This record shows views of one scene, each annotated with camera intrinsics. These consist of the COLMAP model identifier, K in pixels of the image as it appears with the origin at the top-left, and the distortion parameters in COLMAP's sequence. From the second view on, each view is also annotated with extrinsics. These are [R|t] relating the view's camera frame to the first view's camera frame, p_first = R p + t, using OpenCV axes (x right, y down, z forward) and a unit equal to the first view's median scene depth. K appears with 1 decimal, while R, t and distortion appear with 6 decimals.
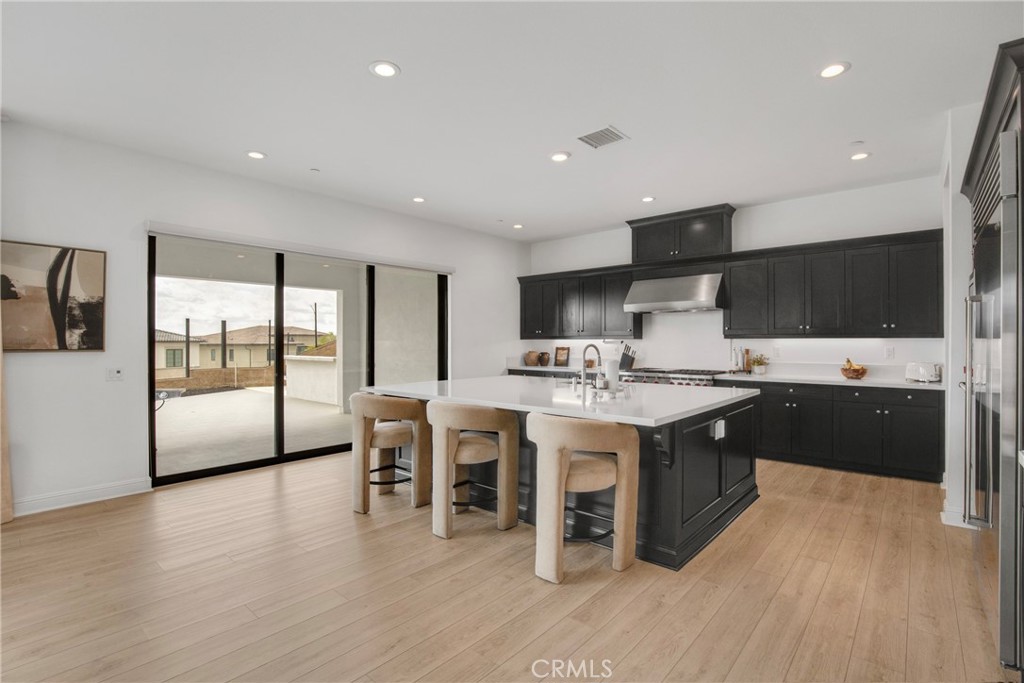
lens RADIAL K [[468.5, 0, 511.6], [0, 468.5, 346.3], [0, 0, 1]] dist [-0.012285, 0.001828]
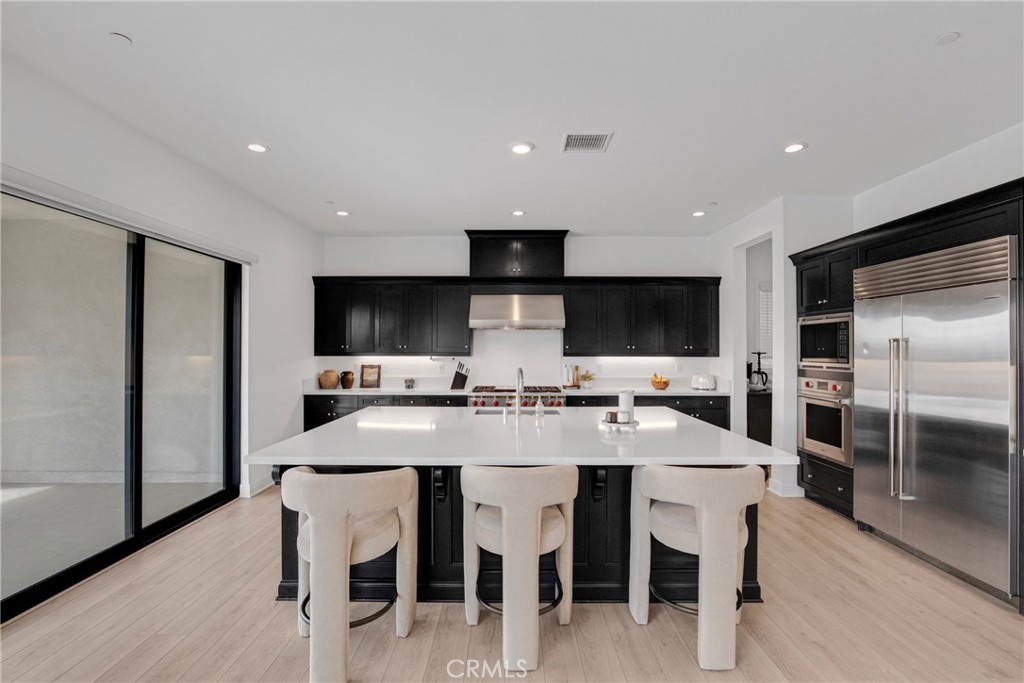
lens RADIAL K [[468.5, 0, 509.3], [0, 468.5, 343.9], [0, 0, 1]] dist [-0.012285, 0.001828]
pose [[0.761646, 0.009606, 0.647922, -0.288494], [0.003429, 0.999816, -0.018854, -0.022302], [-0.647984, 0.016582, 0.761474, 0.236657]]
